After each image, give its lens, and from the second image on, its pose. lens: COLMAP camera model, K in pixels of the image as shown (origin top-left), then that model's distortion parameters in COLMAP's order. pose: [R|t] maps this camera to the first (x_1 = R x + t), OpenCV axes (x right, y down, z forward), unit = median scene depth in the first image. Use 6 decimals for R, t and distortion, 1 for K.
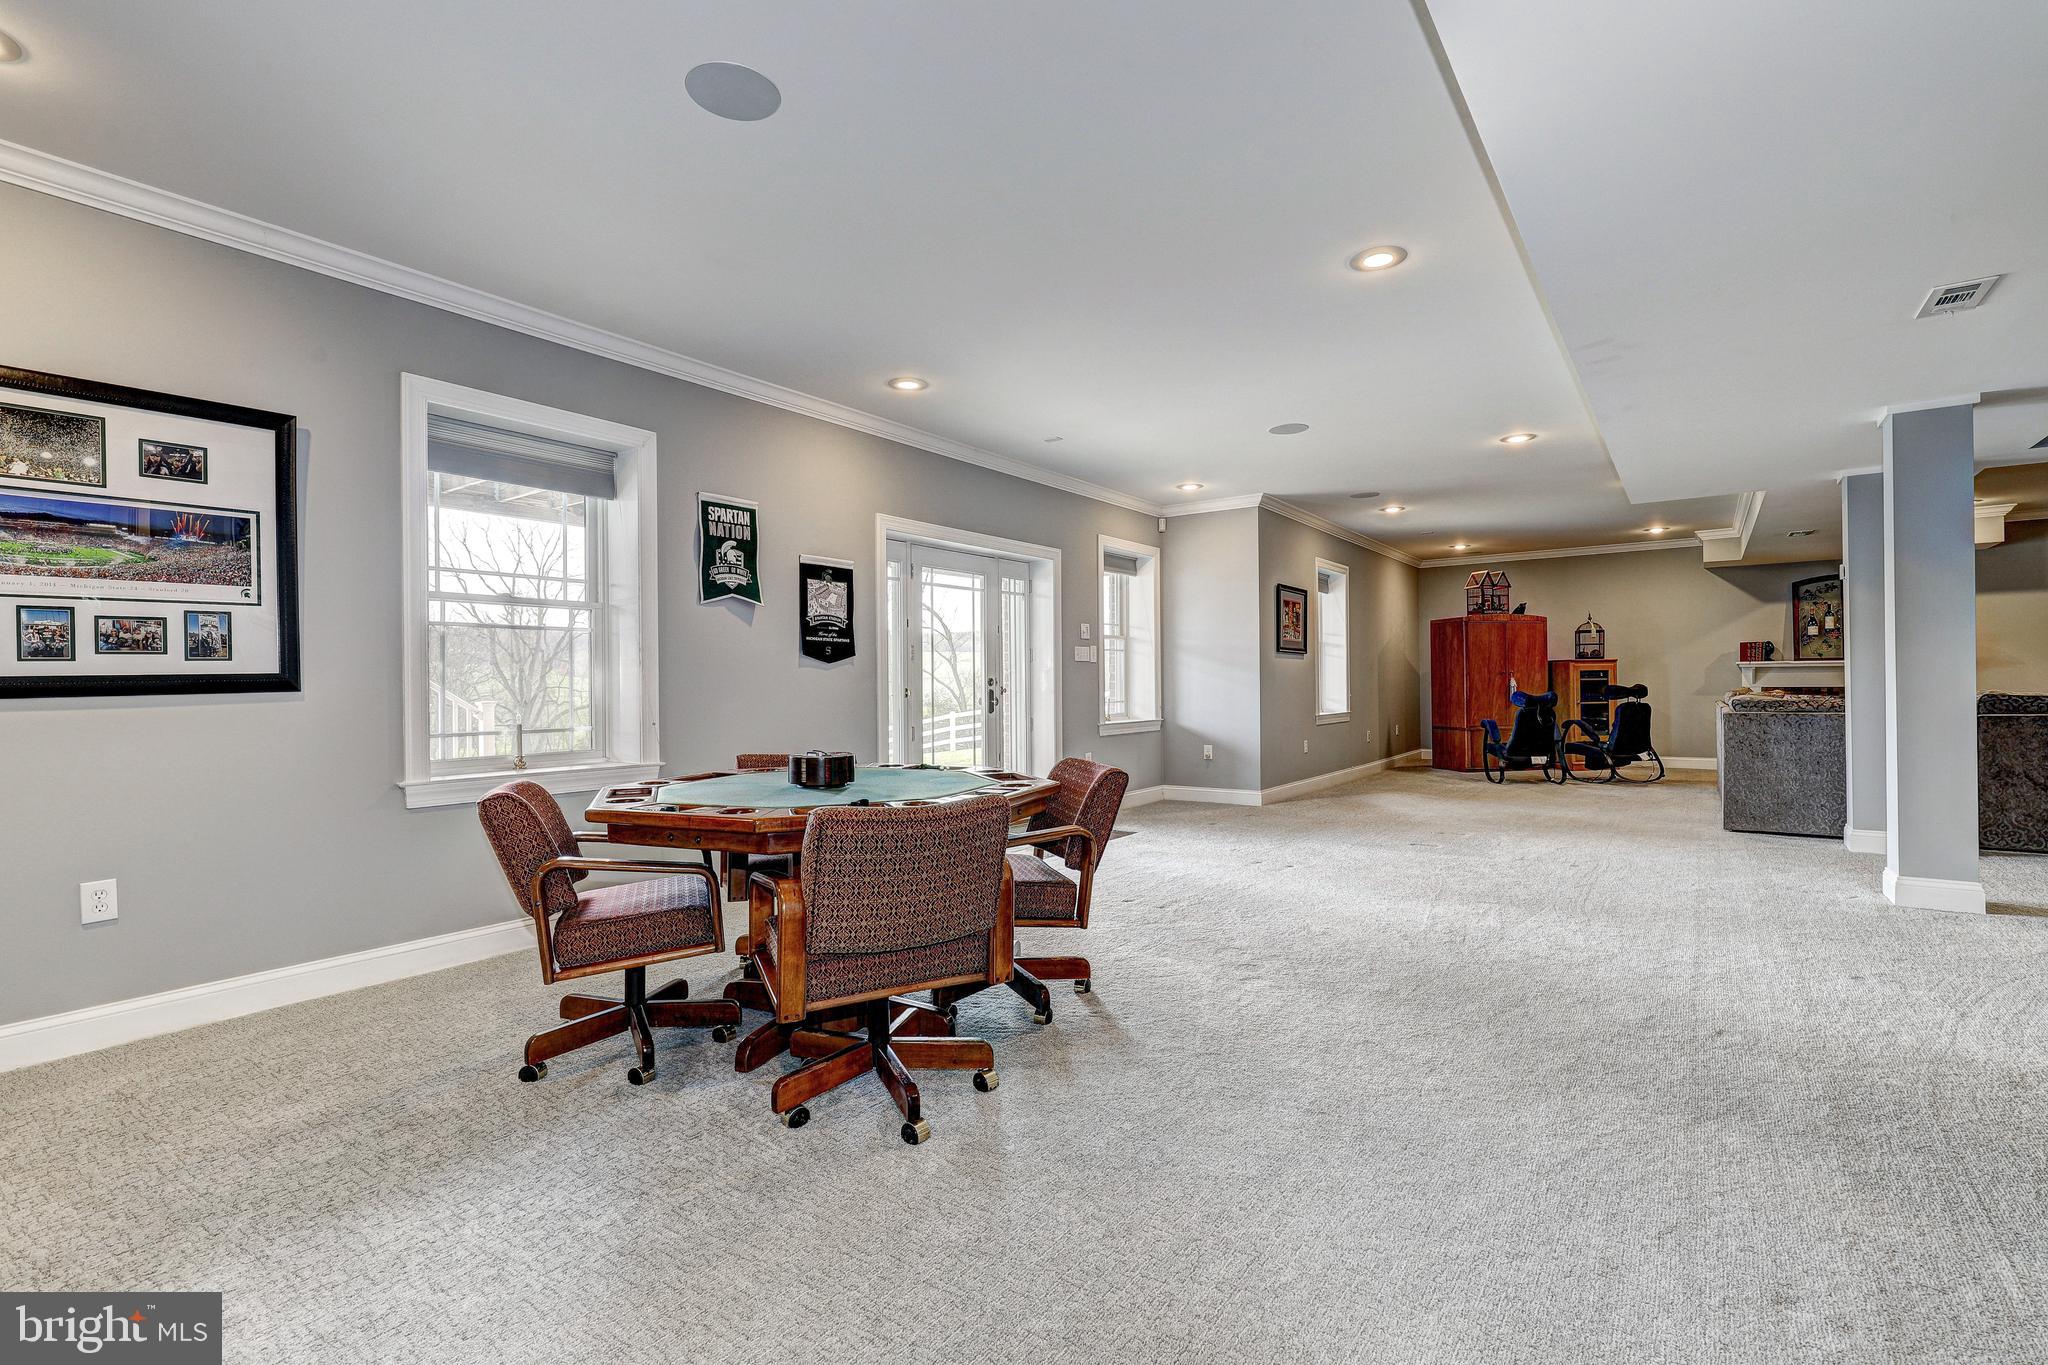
lens RADIAL K [[922.7, 0, 1024.0], [0, 922.7, 682.5], [0, 0, 1]] dist [-0.011265, 0.000850]
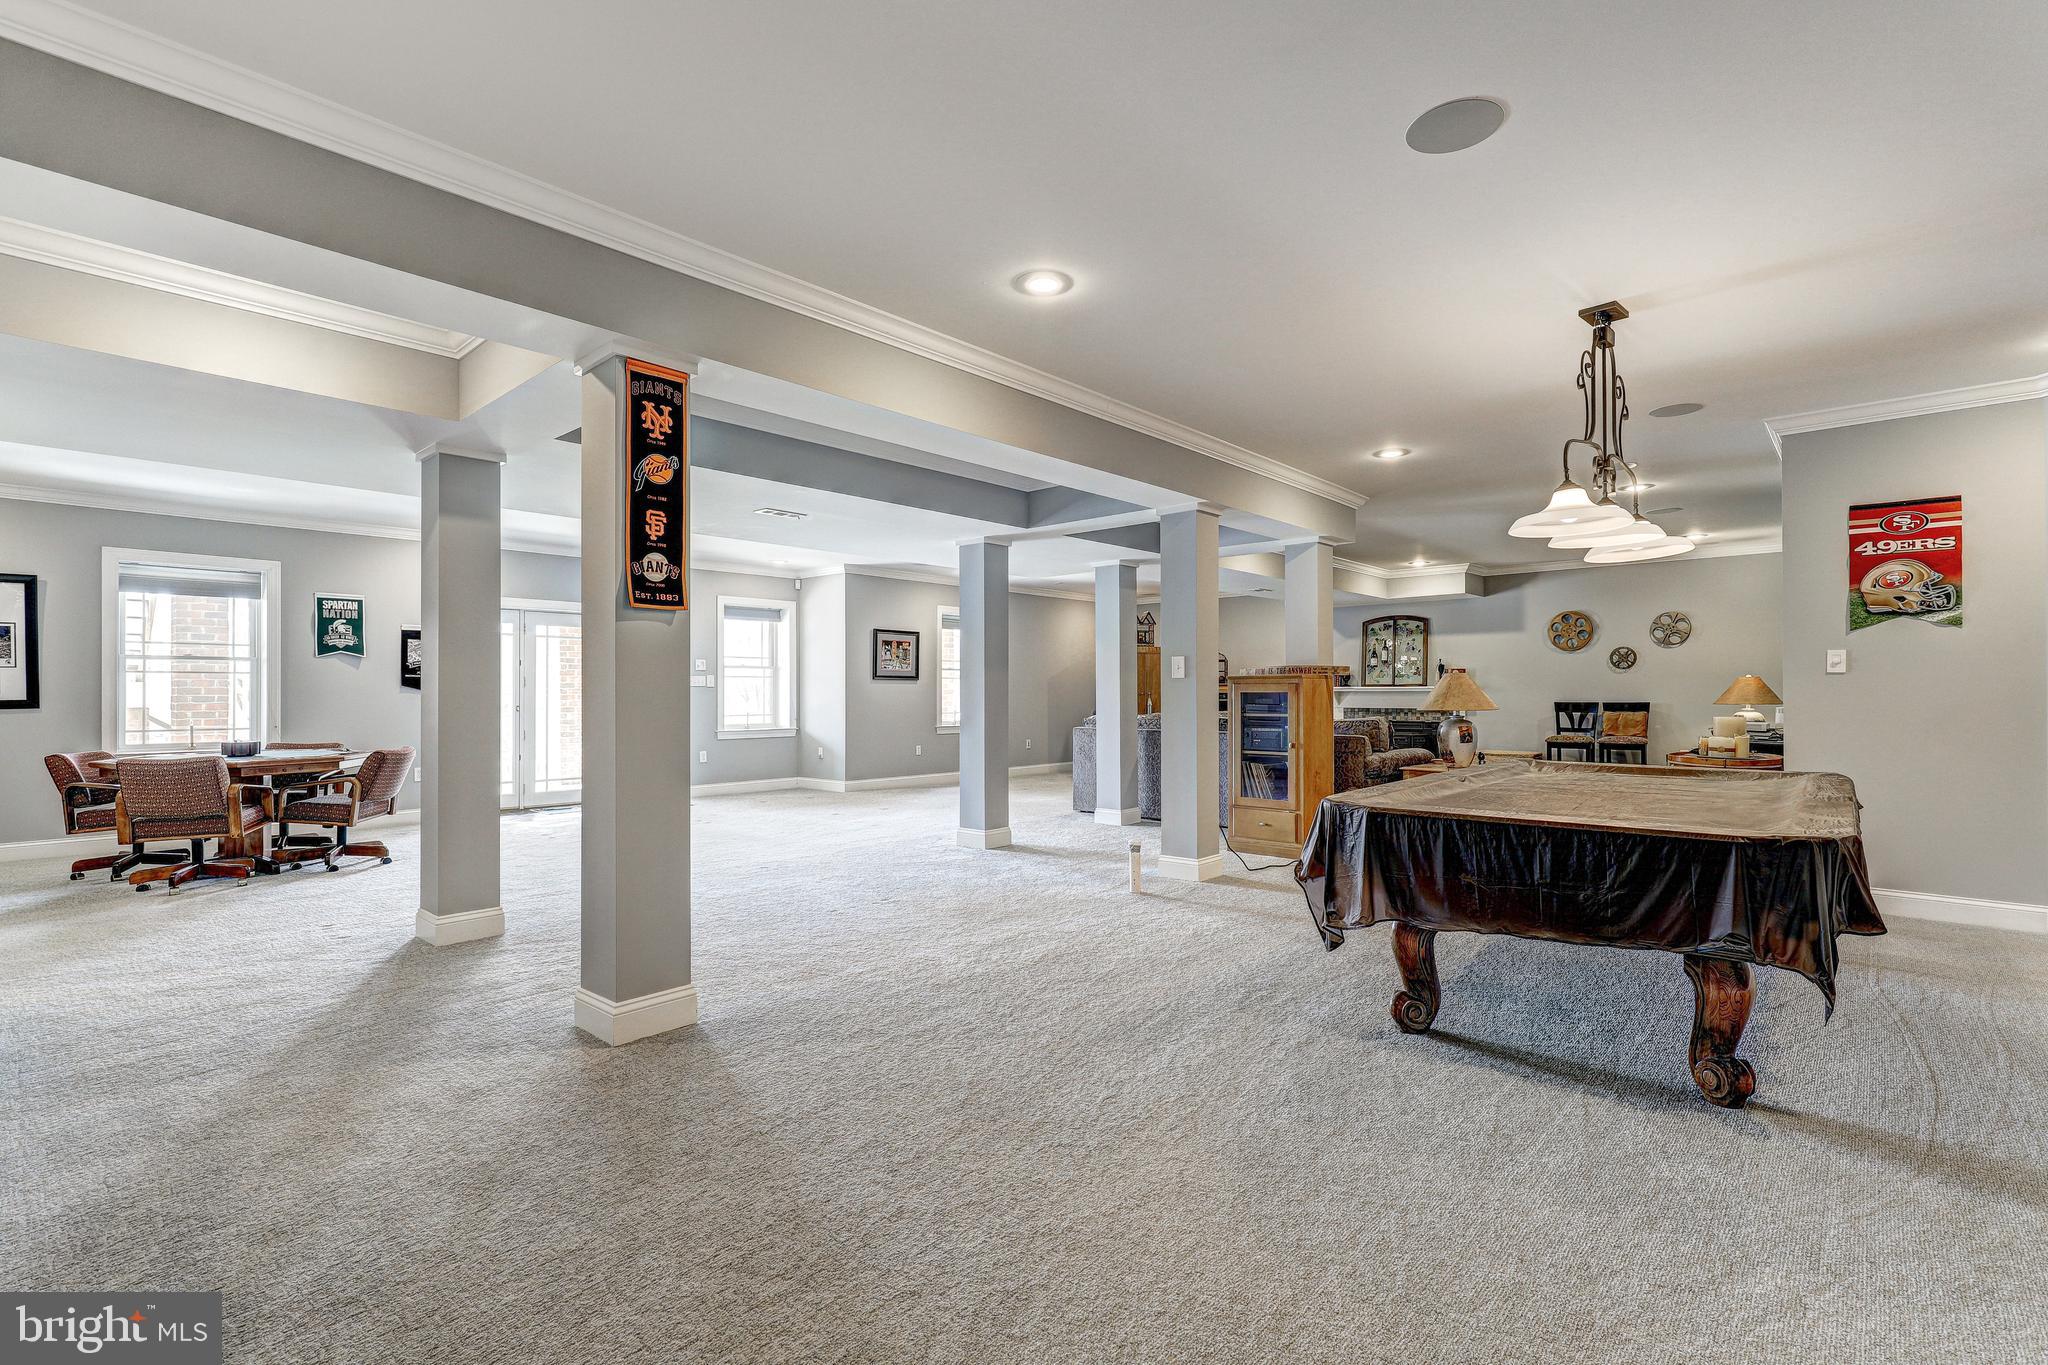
lens RADIAL K [[922.7, 0, 1024.0], [0, 922.7, 682.5], [0, 0, 1]] dist [-0.011265, 0.000850]
pose [[0.994604, 0.006476, -0.103543, 1.088432], [-0.007386, 0.999937, -0.008405, -0.031977], [0.103482, 0.009124, 0.994589, -0.542334]]
